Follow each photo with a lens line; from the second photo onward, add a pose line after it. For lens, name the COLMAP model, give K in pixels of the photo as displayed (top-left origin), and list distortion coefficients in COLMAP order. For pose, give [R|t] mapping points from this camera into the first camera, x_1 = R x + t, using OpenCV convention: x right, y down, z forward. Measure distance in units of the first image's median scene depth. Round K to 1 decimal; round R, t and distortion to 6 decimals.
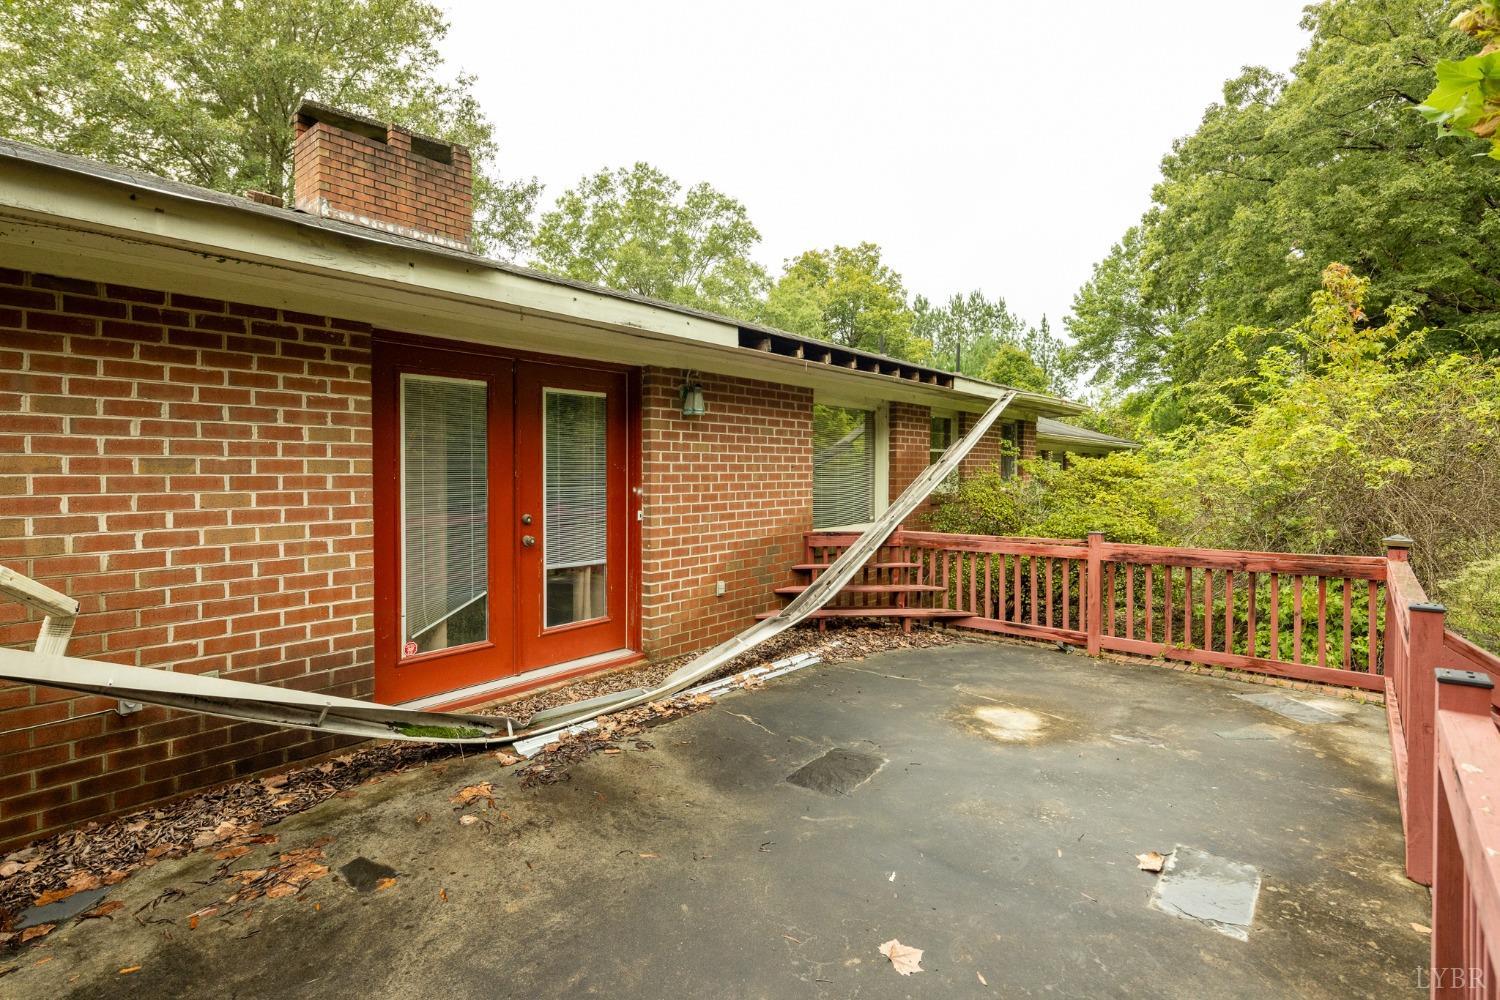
lens RADIAL K [[733.6, 0, 746.6], [0, 733.6, 479.0], [0, 0, 1]] dist [0.004475, 0.000047]
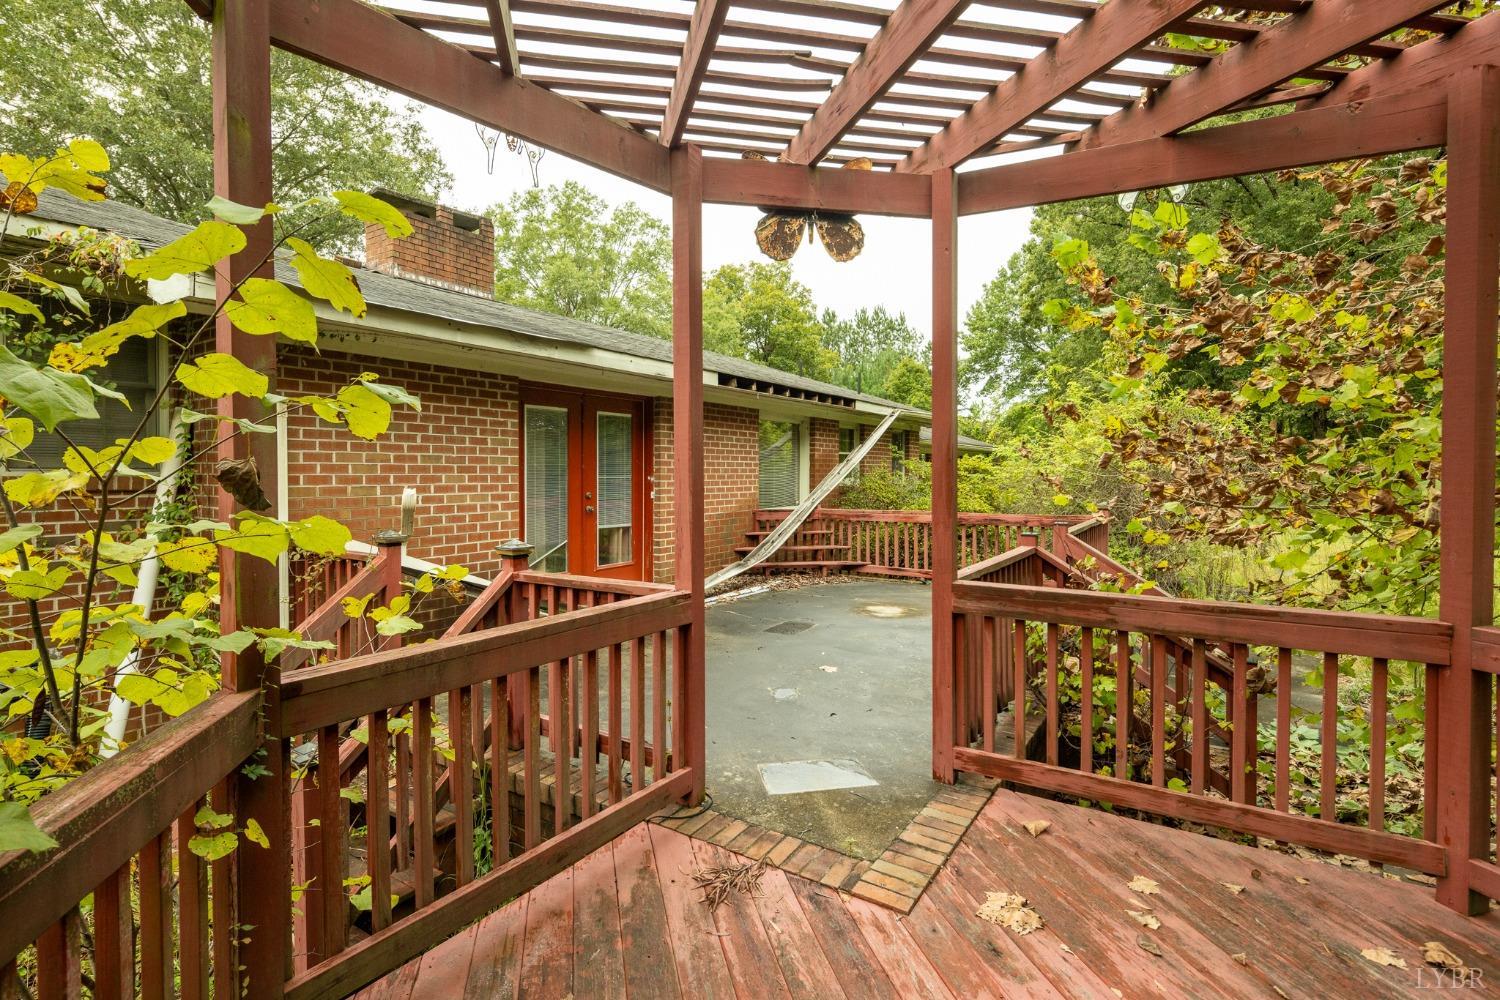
lens RADIAL K [[733.6, 0, 746.6], [0, 733.6, 479.0], [0, 0, 1]] dist [0.004475, 0.000047]
pose [[0.992680, -0.001855, 0.120760, -0.090209], [0.002428, 0.999986, -0.004598, 0.016202], [-0.120750, 0.004858, 0.992671, -0.353072]]
